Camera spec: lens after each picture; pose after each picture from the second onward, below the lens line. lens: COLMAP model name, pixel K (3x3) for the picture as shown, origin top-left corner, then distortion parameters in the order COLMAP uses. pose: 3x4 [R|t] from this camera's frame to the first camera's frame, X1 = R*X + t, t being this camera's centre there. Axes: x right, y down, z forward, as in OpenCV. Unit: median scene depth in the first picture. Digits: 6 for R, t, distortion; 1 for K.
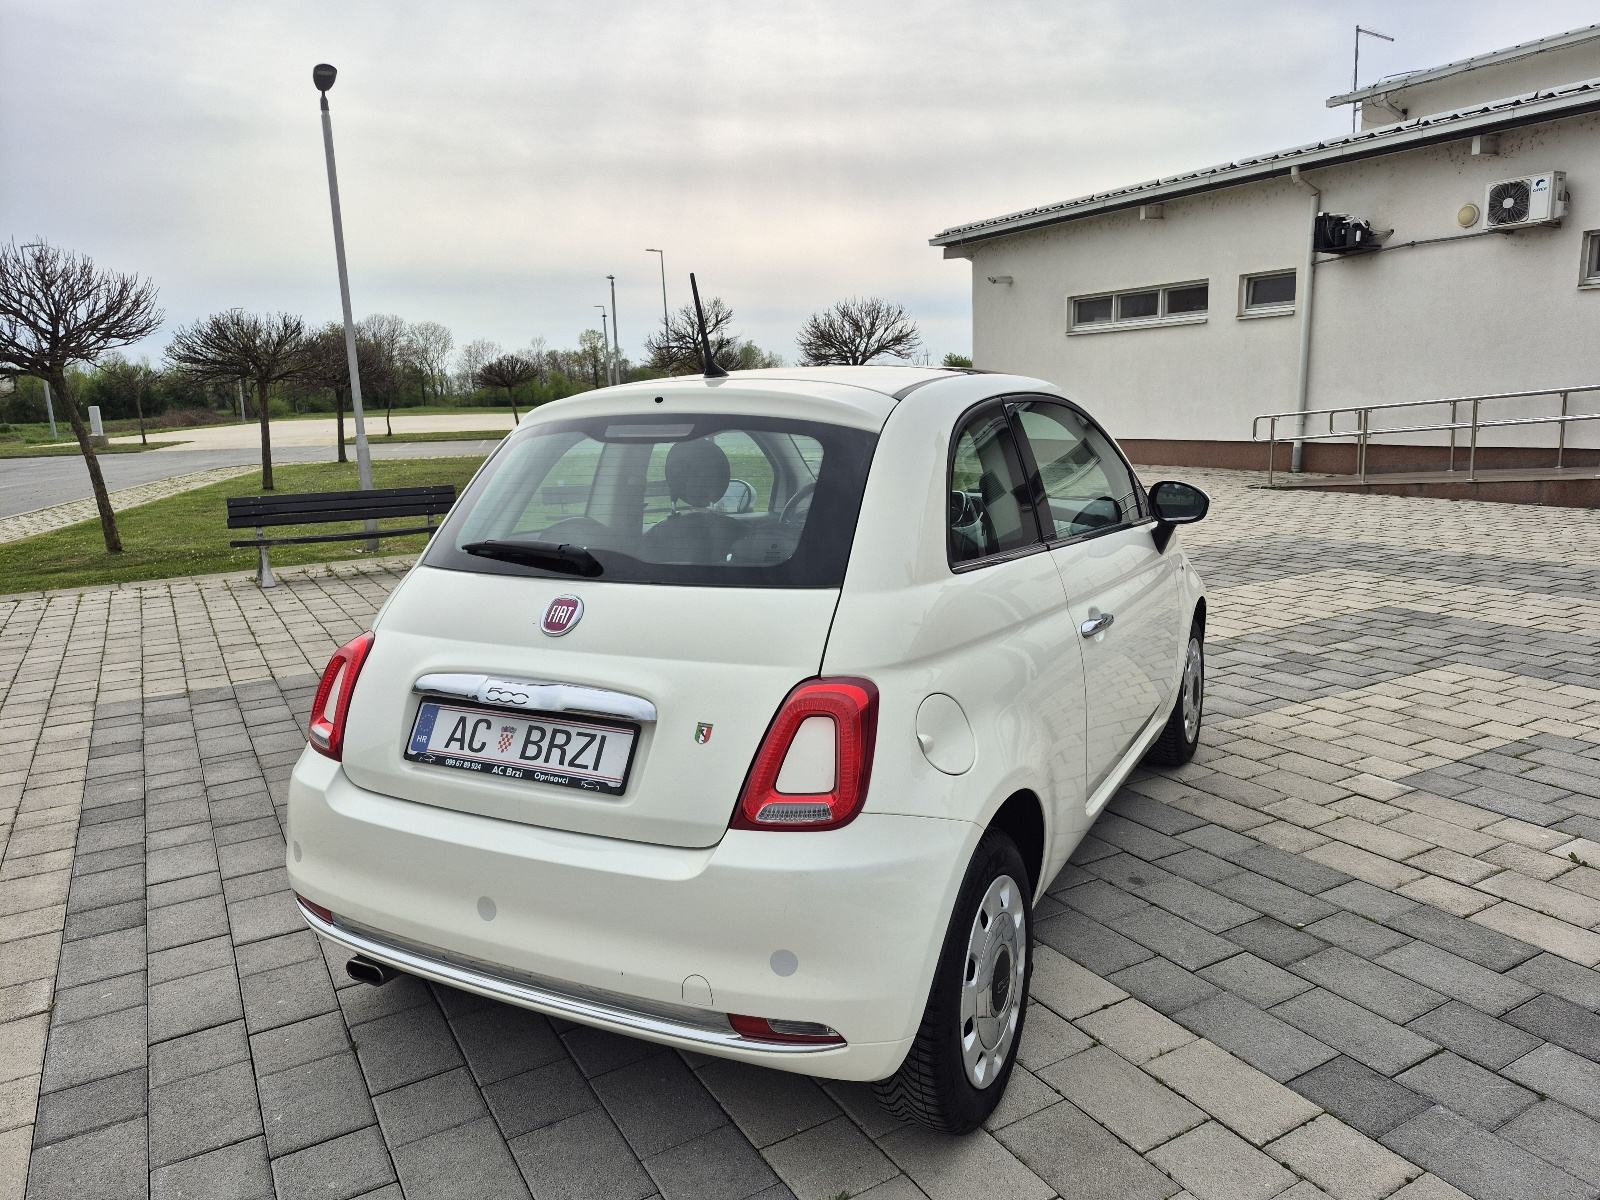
lens RADIAL K [[1104.0, 0, 810.0], [0, 1104.0, 604.4], [0, 0, 1]] dist [0.082011, -0.082191]
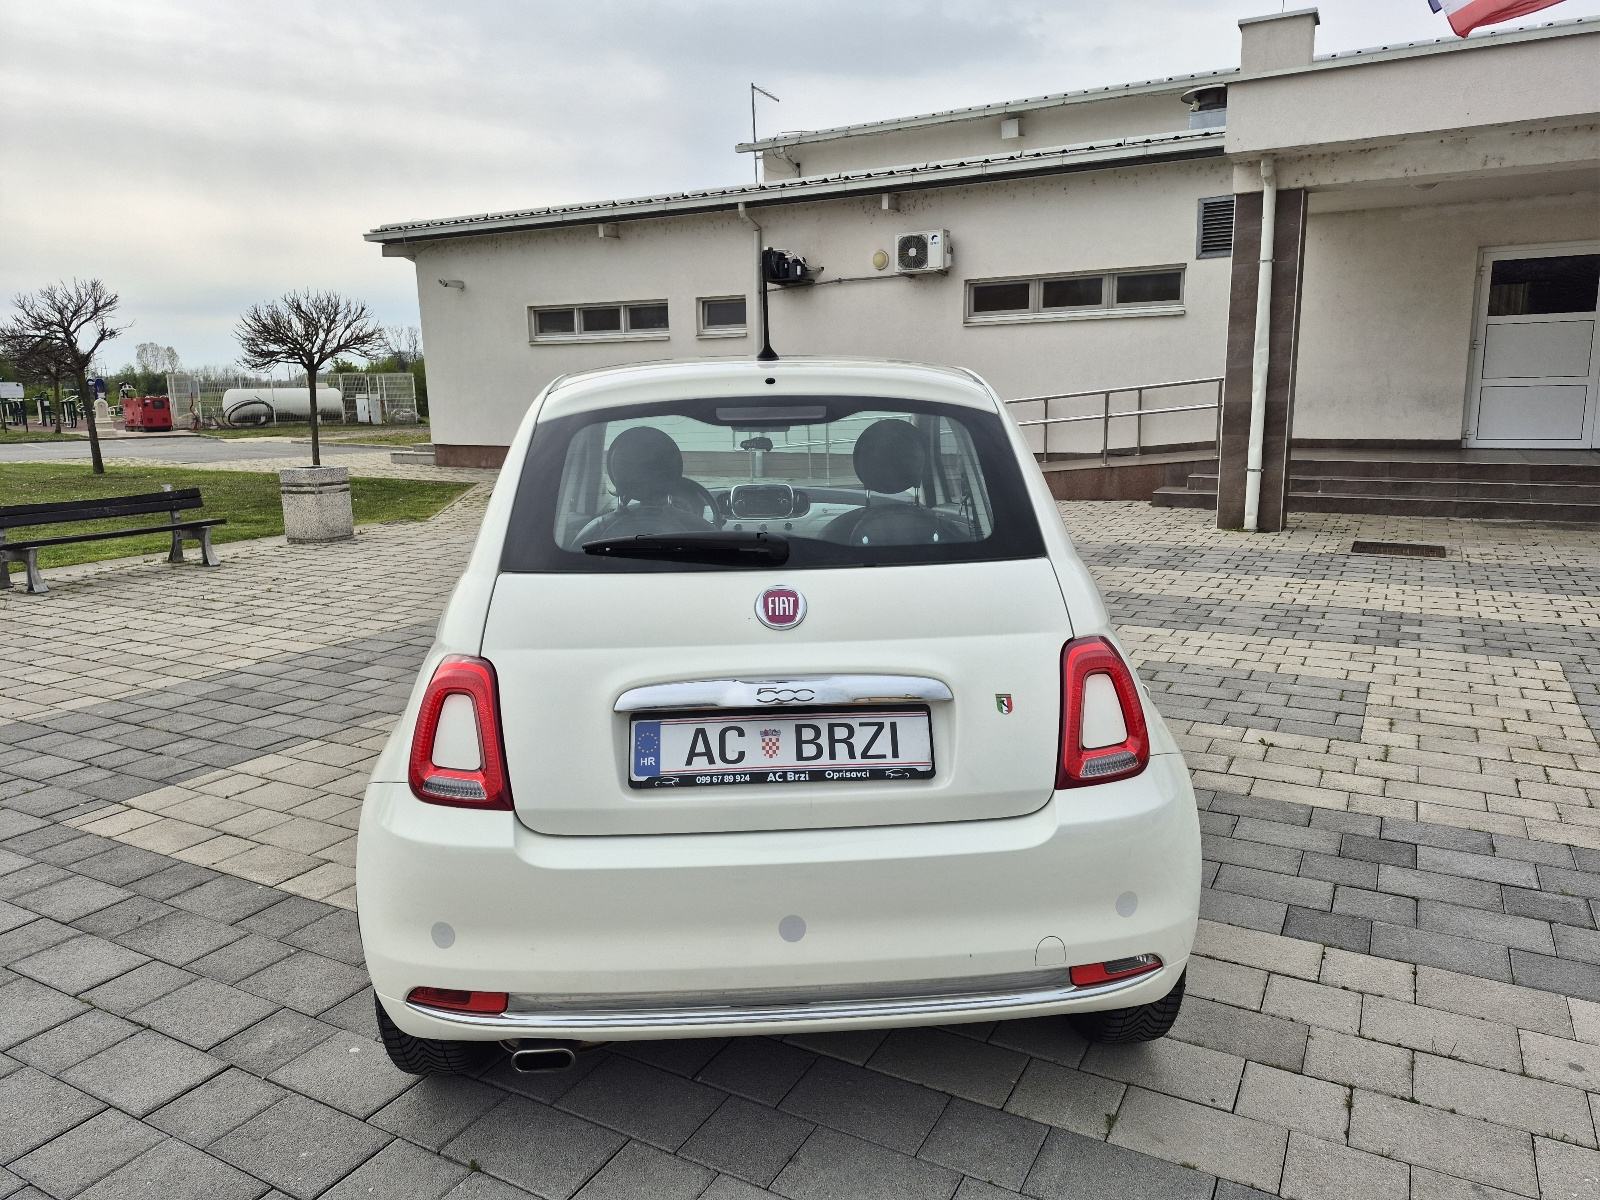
lens RADIAL K [[1100.5, 0, 798.4], [0, 1100.5, 603.1], [0, 0, 1]] dist [0.098125, -0.111105]
pose [[0.860623, -0.078298, 0.503187, -0.380842], [0.084594, 0.996362, 0.010353, -0.001023], [-0.502167, 0.033657, 0.864116, 0.106776]]
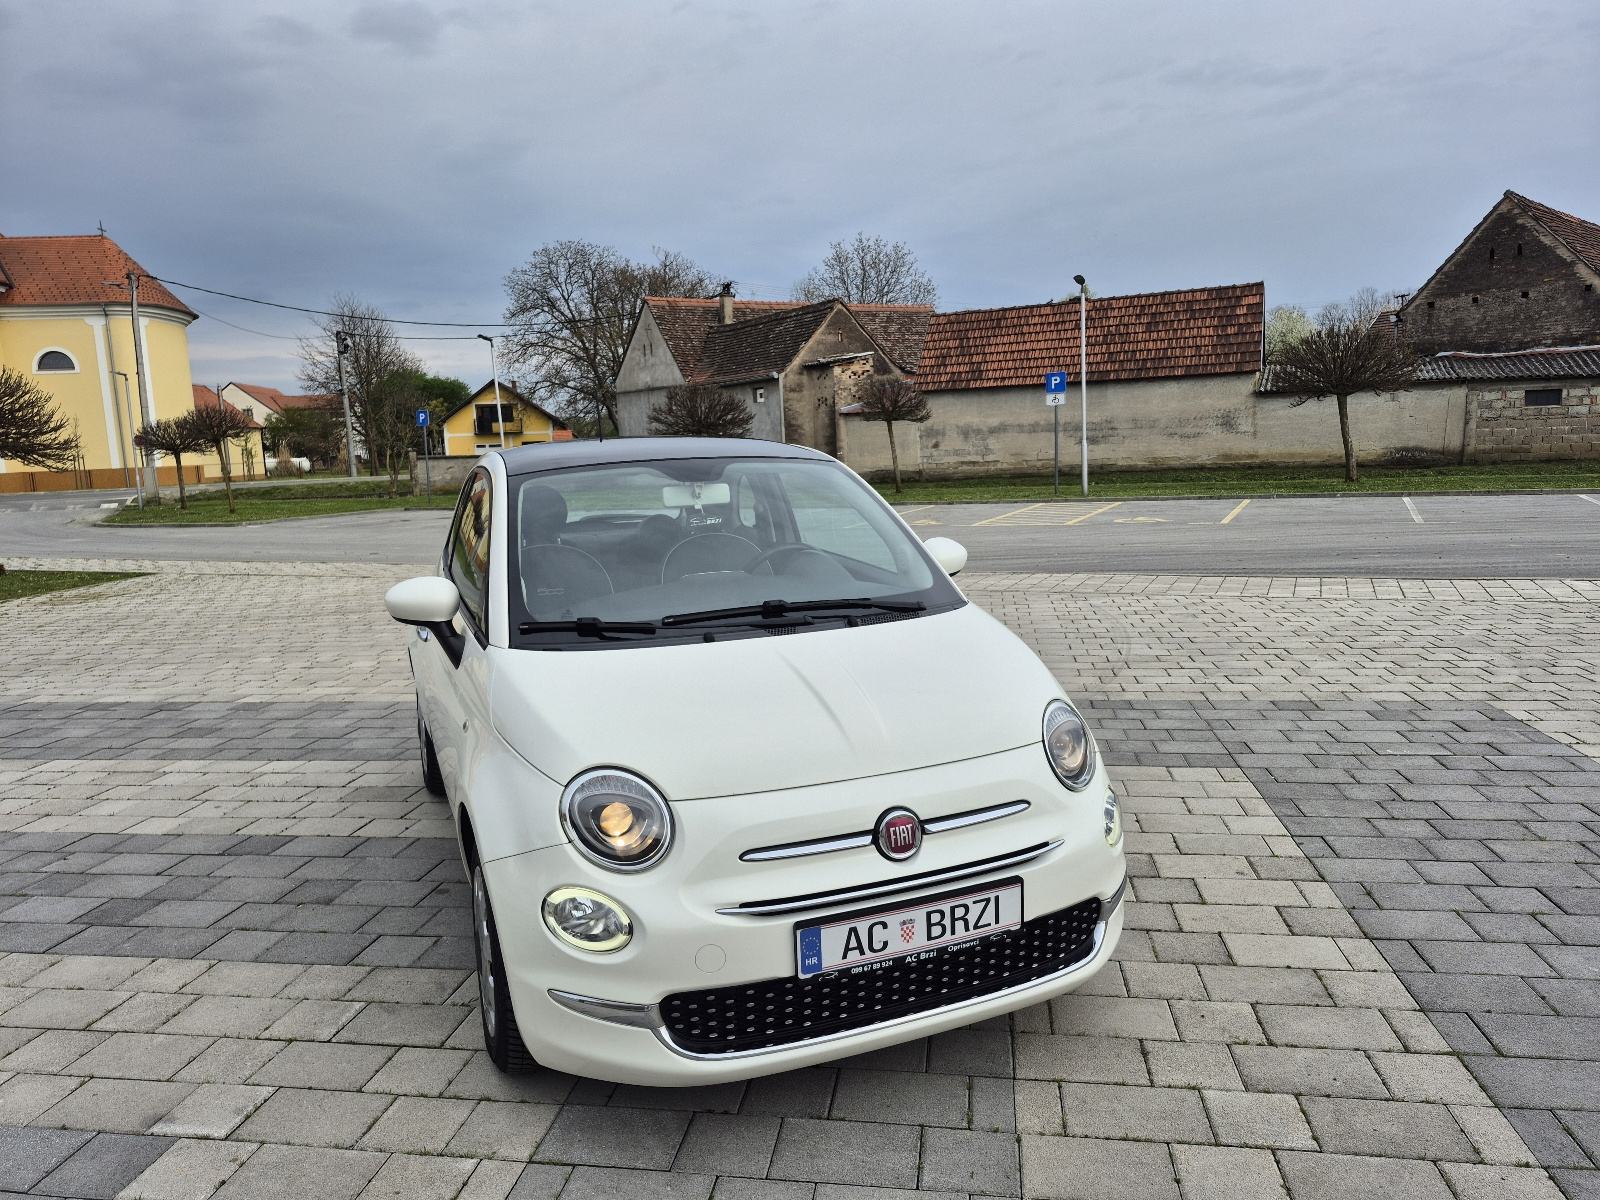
lens RADIAL K [[1100.5, 0, 798.4], [0, 1100.5, 603.1], [0, 0, 1]] dist [0.098125, -0.111105]
pose [[-0.645153, 0.171189, -0.744629, 0.724182], [-0.084352, 0.952661, 0.292099, -0.339998], [0.759383, 0.251259, -0.600172, 1.589622]]
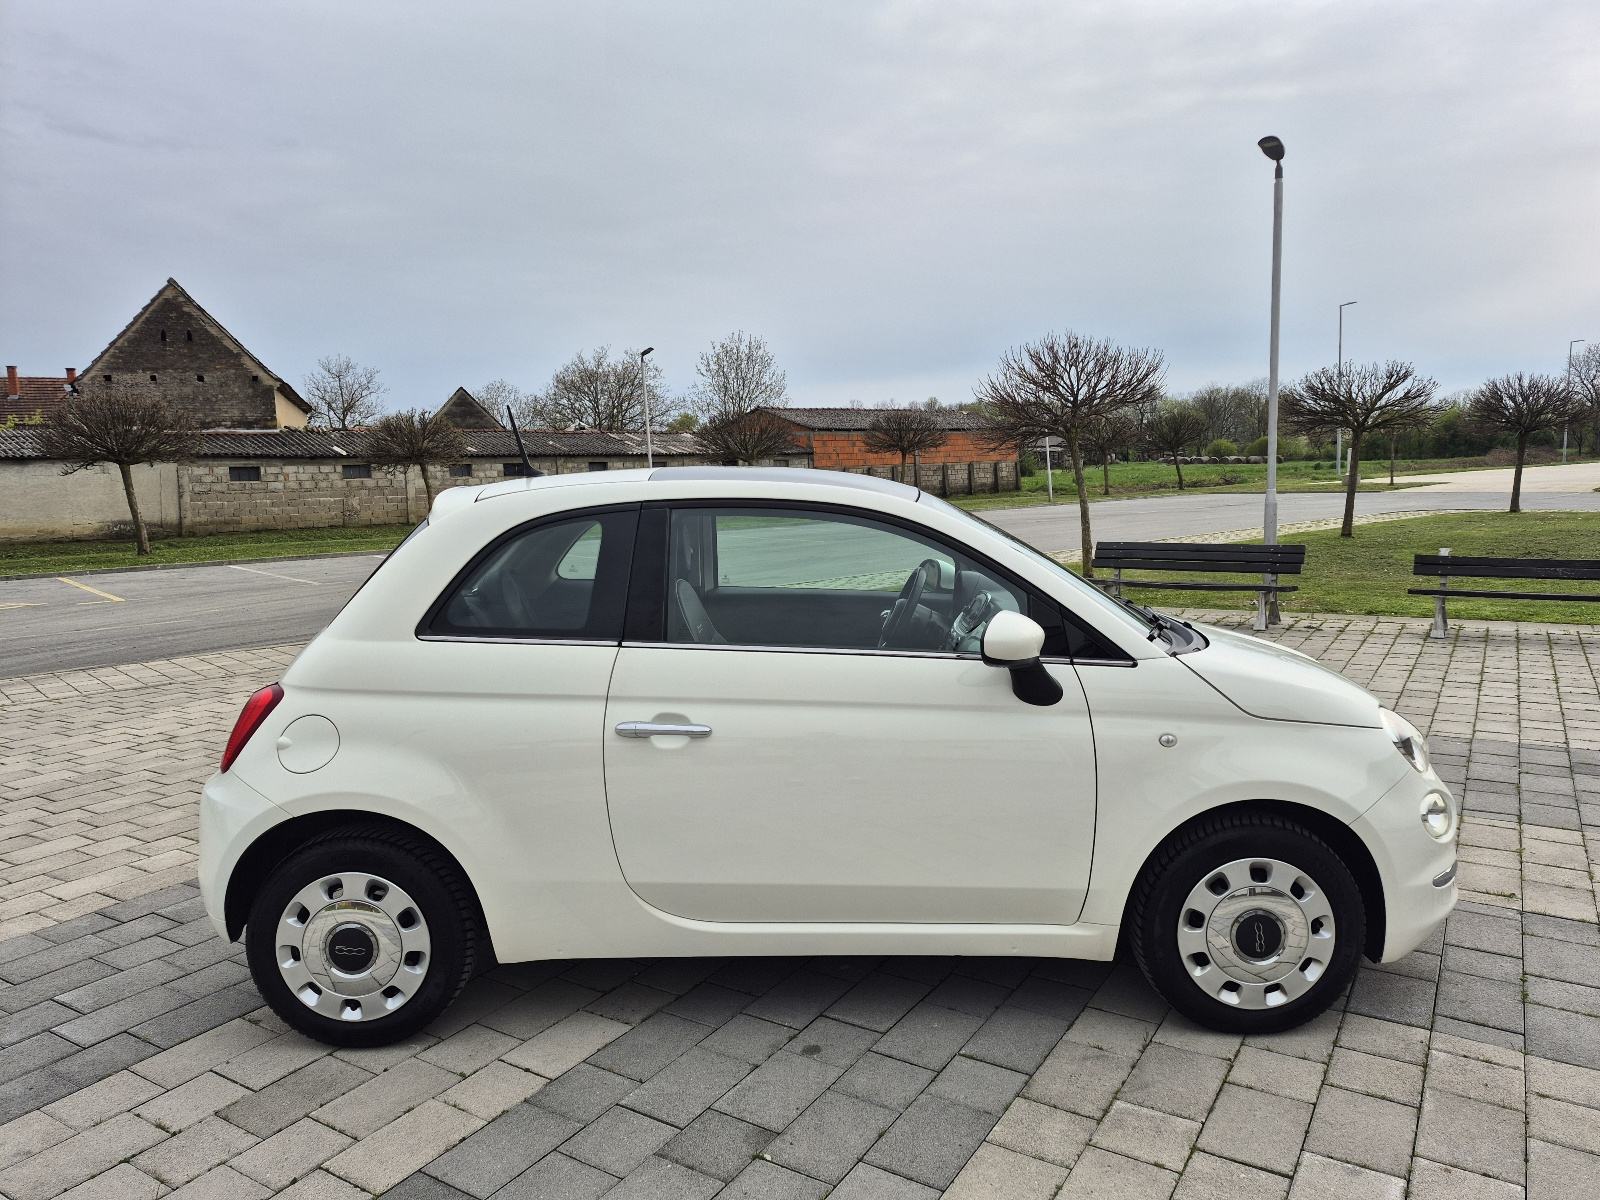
lens RADIAL K [[1100.5, 0, 798.4], [0, 1100.5, 603.1], [0, 0, 1]] dist [0.098125, -0.111105]
pose [[0.455011, 0.129971, -0.880950, 0.852396], [-0.159147, 0.985233, 0.063157, -0.128786], [0.876149, 0.111464, 0.468976, 0.451298]]
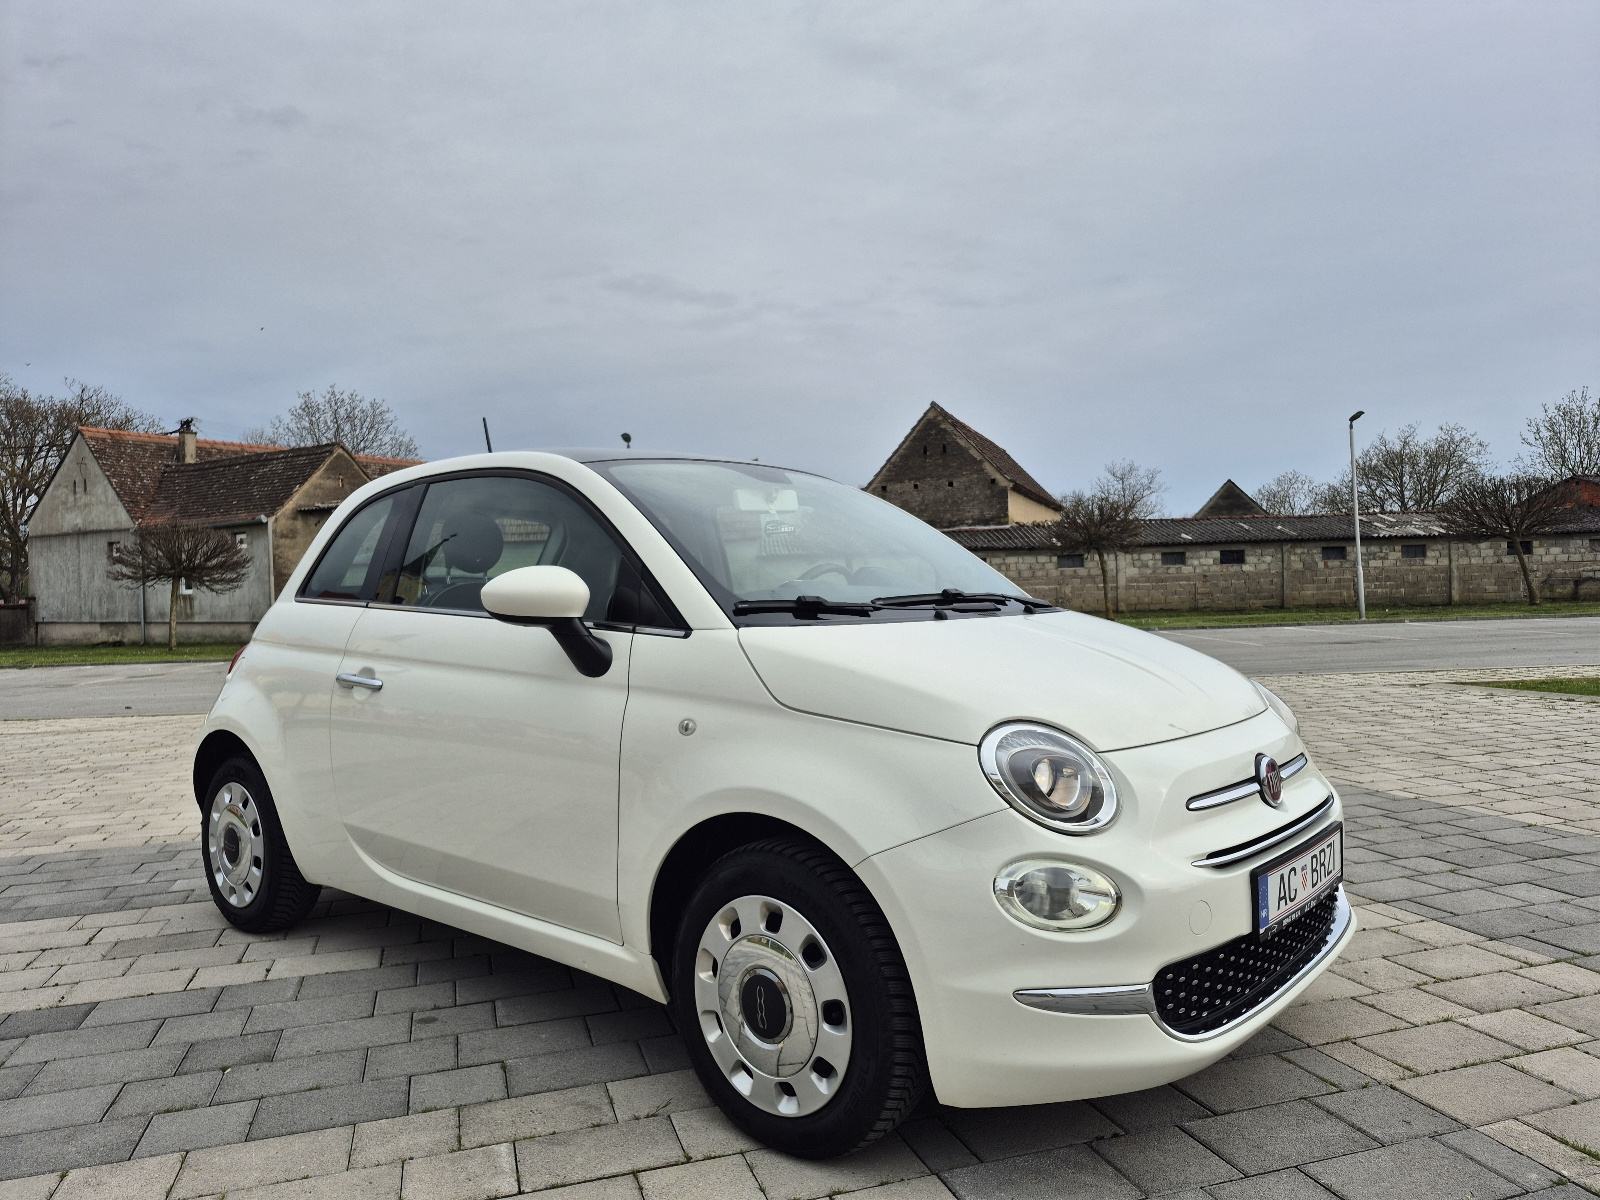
lens RADIAL K [[1105.7, 0, 793.7], [0, 1105.7, 600.2], [0, 0, 1]] dist [0.100209, -0.118207]
pose [[-0.229781, 0.048596, -0.972028, 0.882762], [-0.148530, 0.985302, 0.084371, -0.156138], [0.961842, 0.163763, -0.219186, 1.179783]]
